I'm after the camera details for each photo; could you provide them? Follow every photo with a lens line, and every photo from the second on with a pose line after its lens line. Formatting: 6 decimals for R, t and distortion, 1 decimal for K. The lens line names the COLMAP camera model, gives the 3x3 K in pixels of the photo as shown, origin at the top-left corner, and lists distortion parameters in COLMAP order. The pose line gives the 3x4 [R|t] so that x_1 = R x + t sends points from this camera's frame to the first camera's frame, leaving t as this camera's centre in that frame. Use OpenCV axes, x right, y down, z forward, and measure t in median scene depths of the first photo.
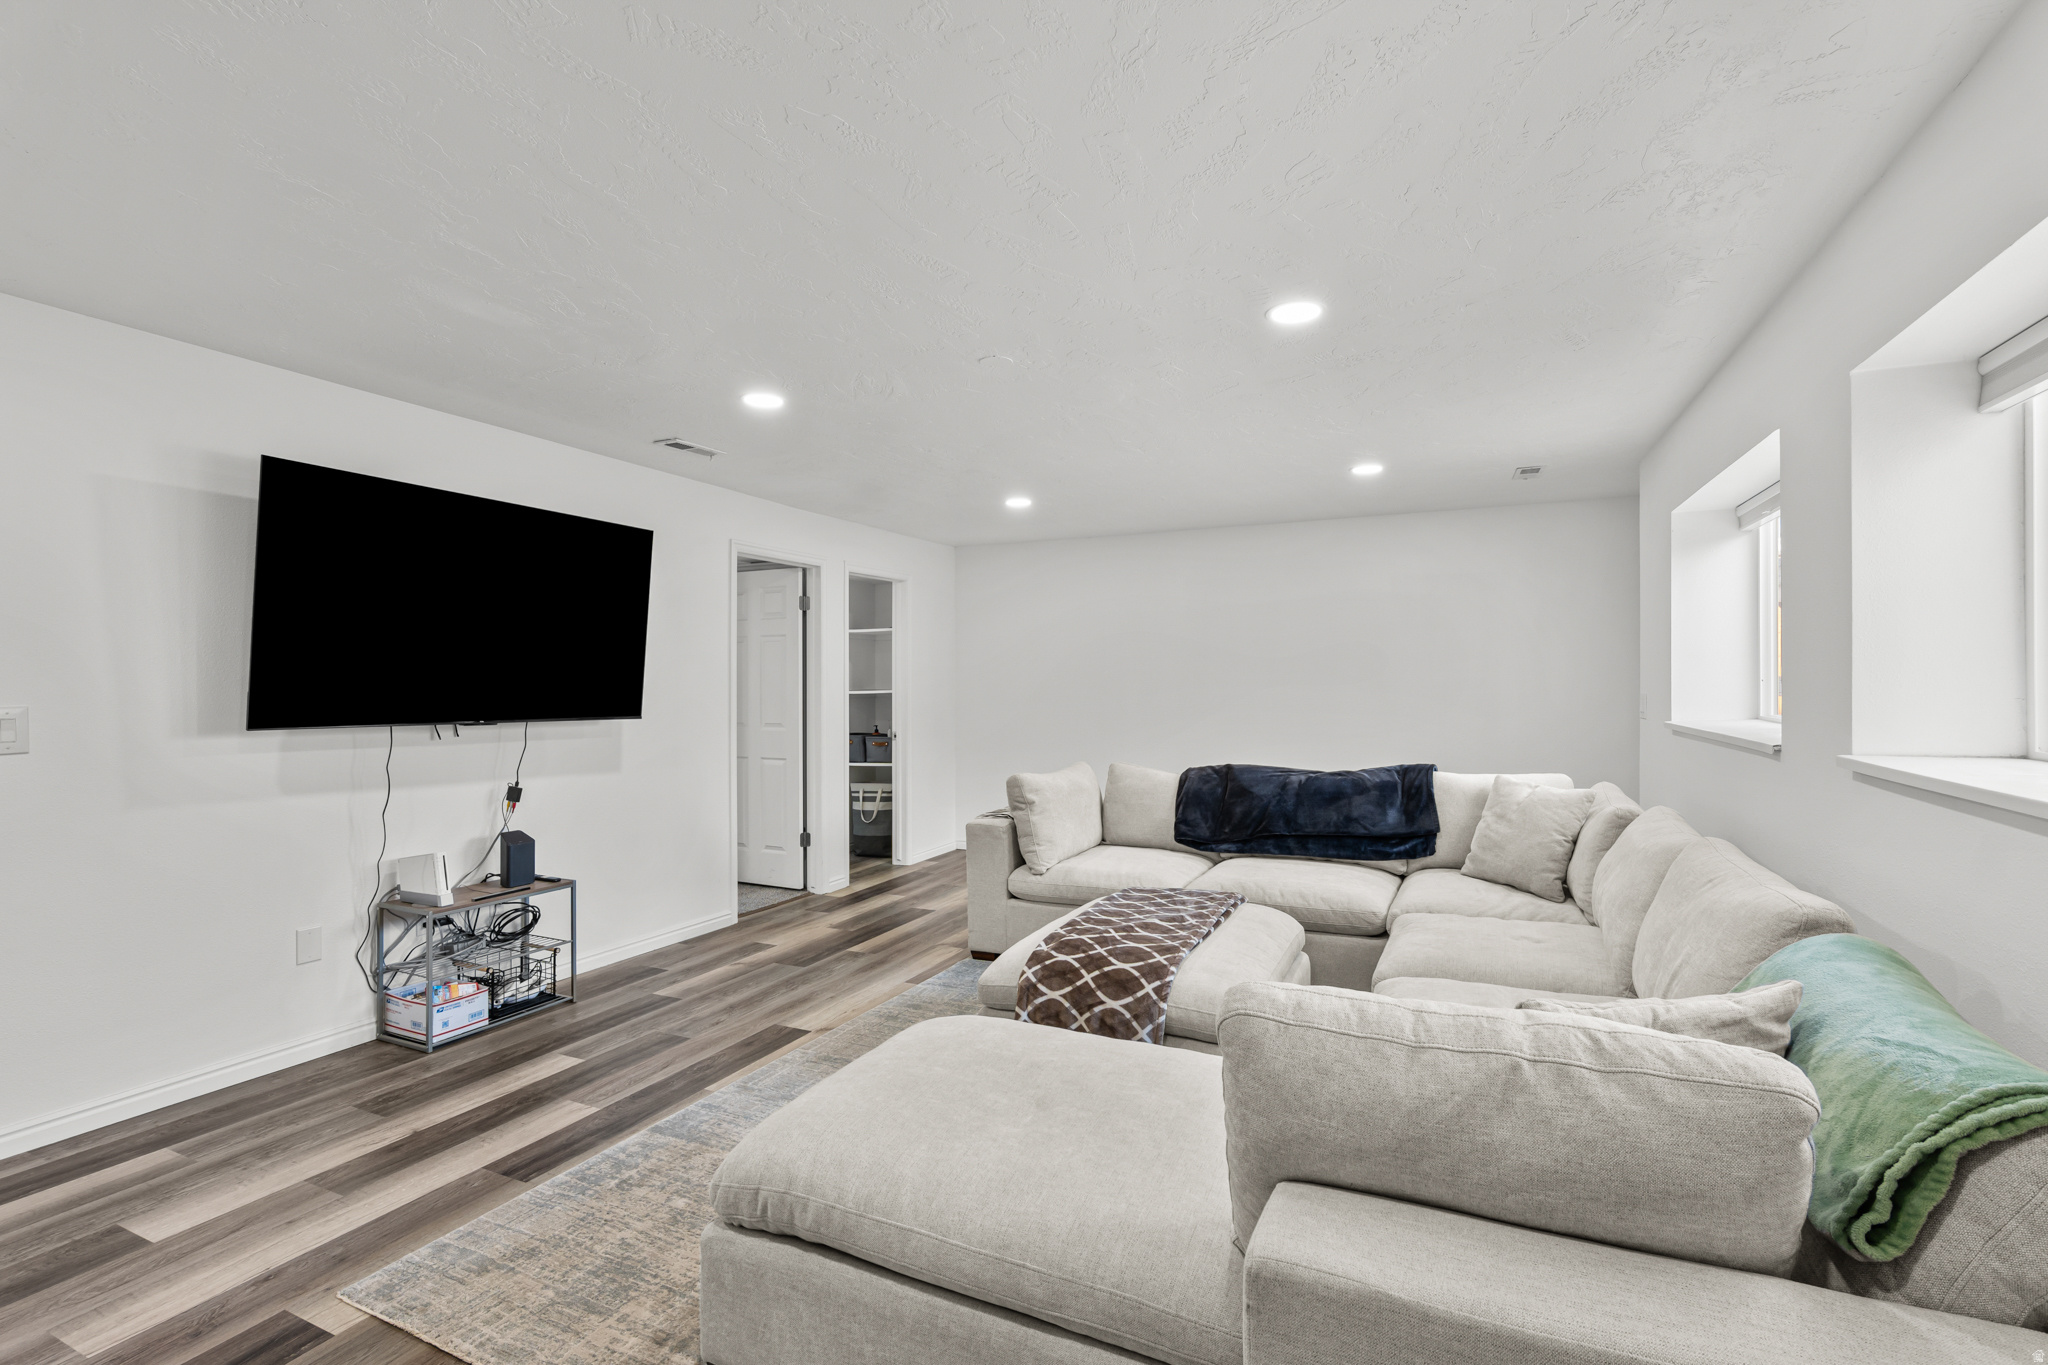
lens RADIAL K [[945.3, 0, 1028.5], [0, 945.3, 683.9], [0, 0, 1]] dist [-0.025351, 0.006938]
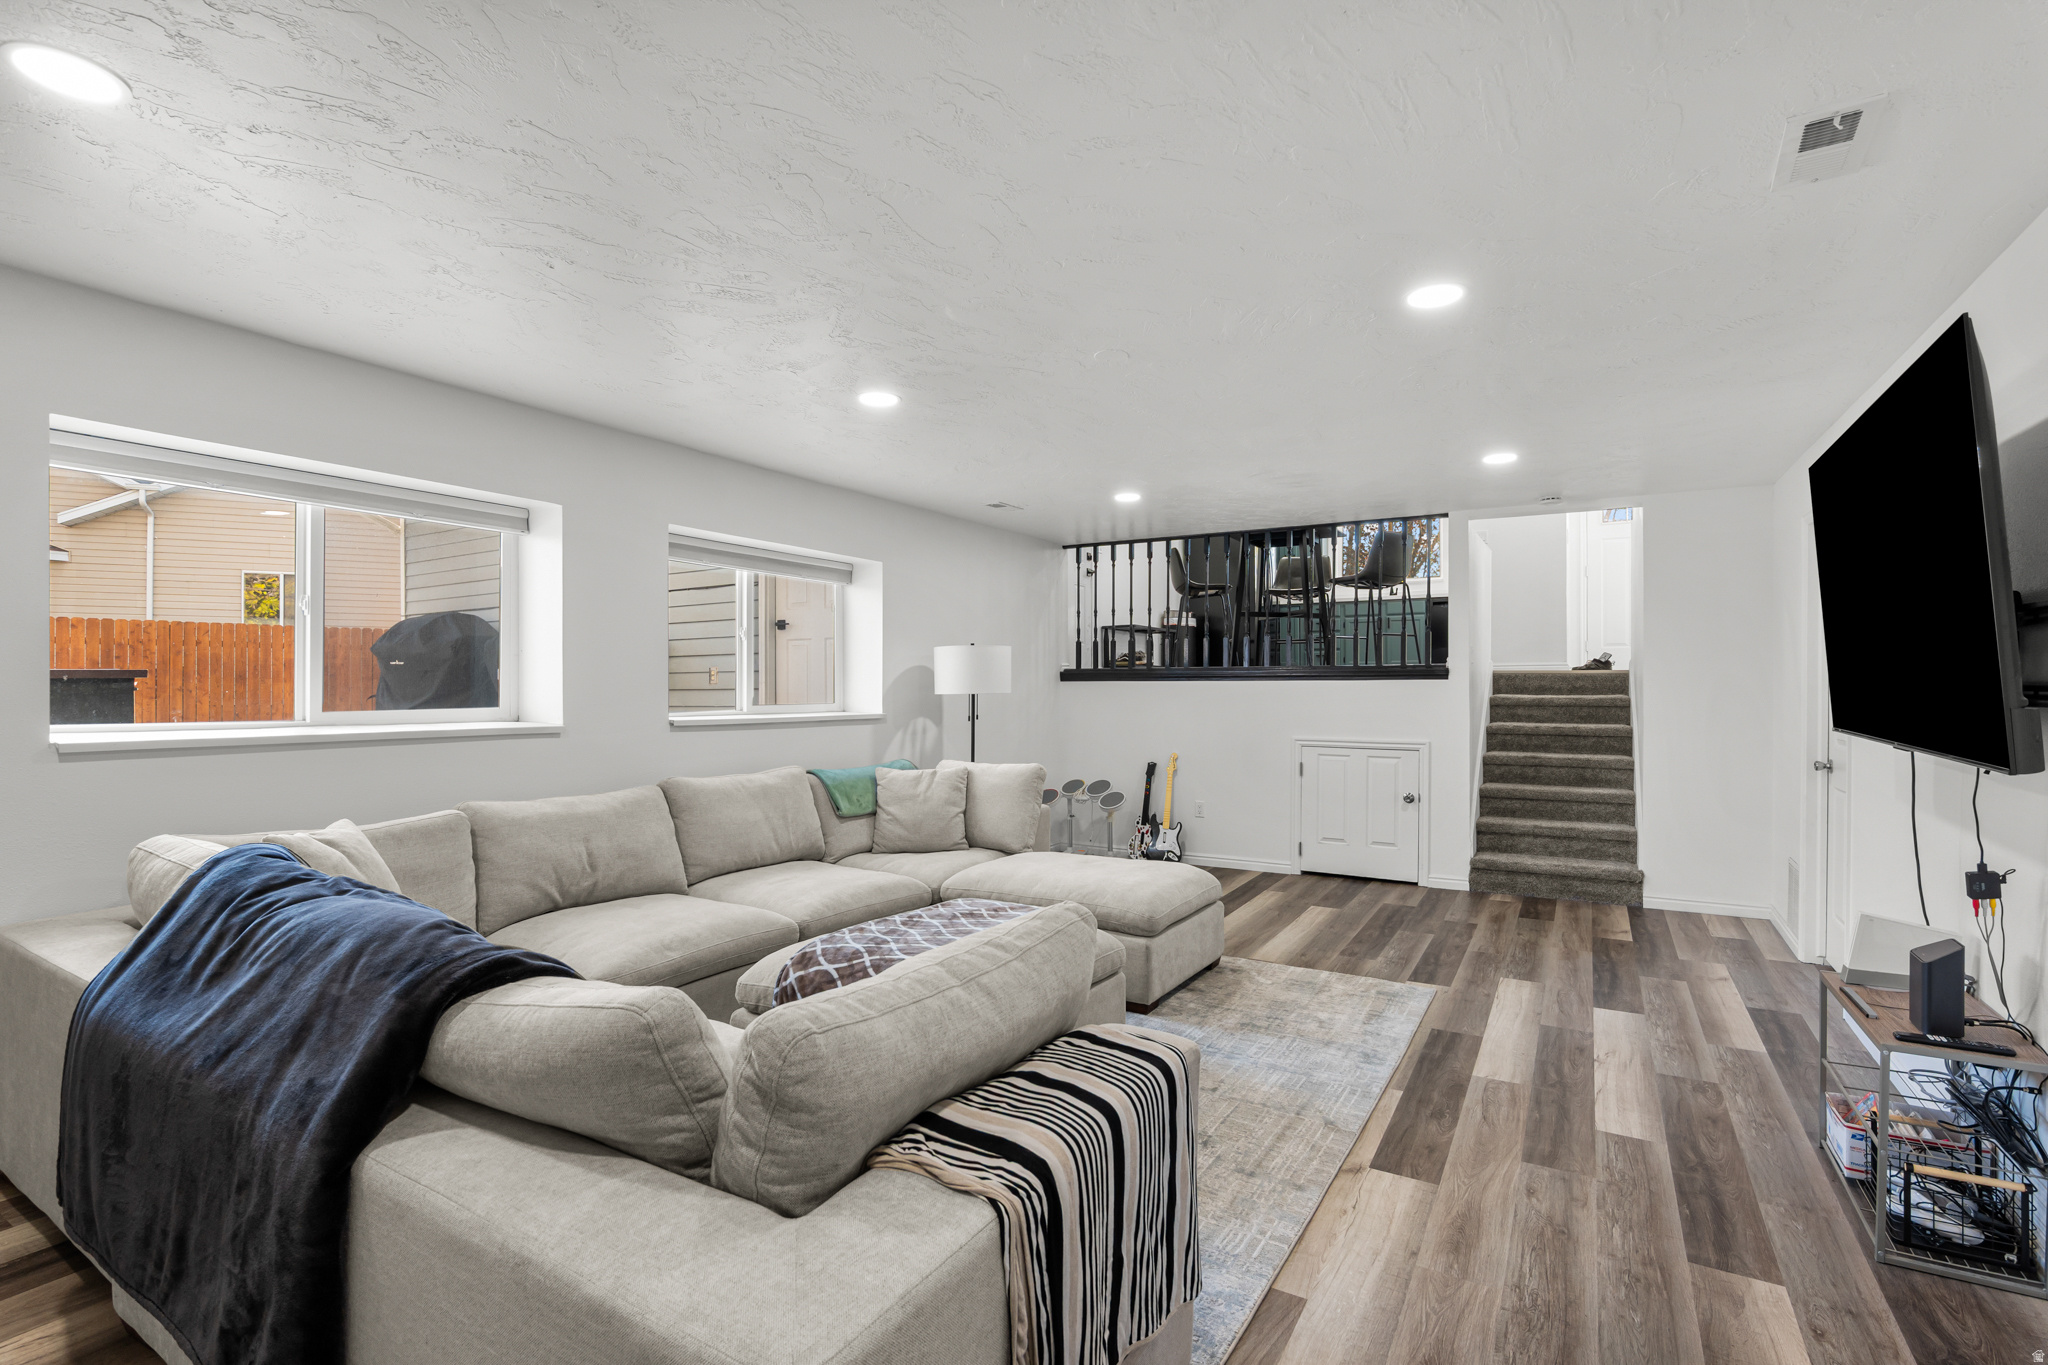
lens RADIAL K [[945.3, 0, 1020.4], [0, 945.3, 676.0], [0, 0, 1]] dist [-0.025351, 0.006938]
pose [[-0.994065, -0.003541, 0.108728, -0.043728], [-0.003866, 0.999989, -0.002778, -0.003093], [-0.108717, -0.003182, -0.994068, 1.789116]]
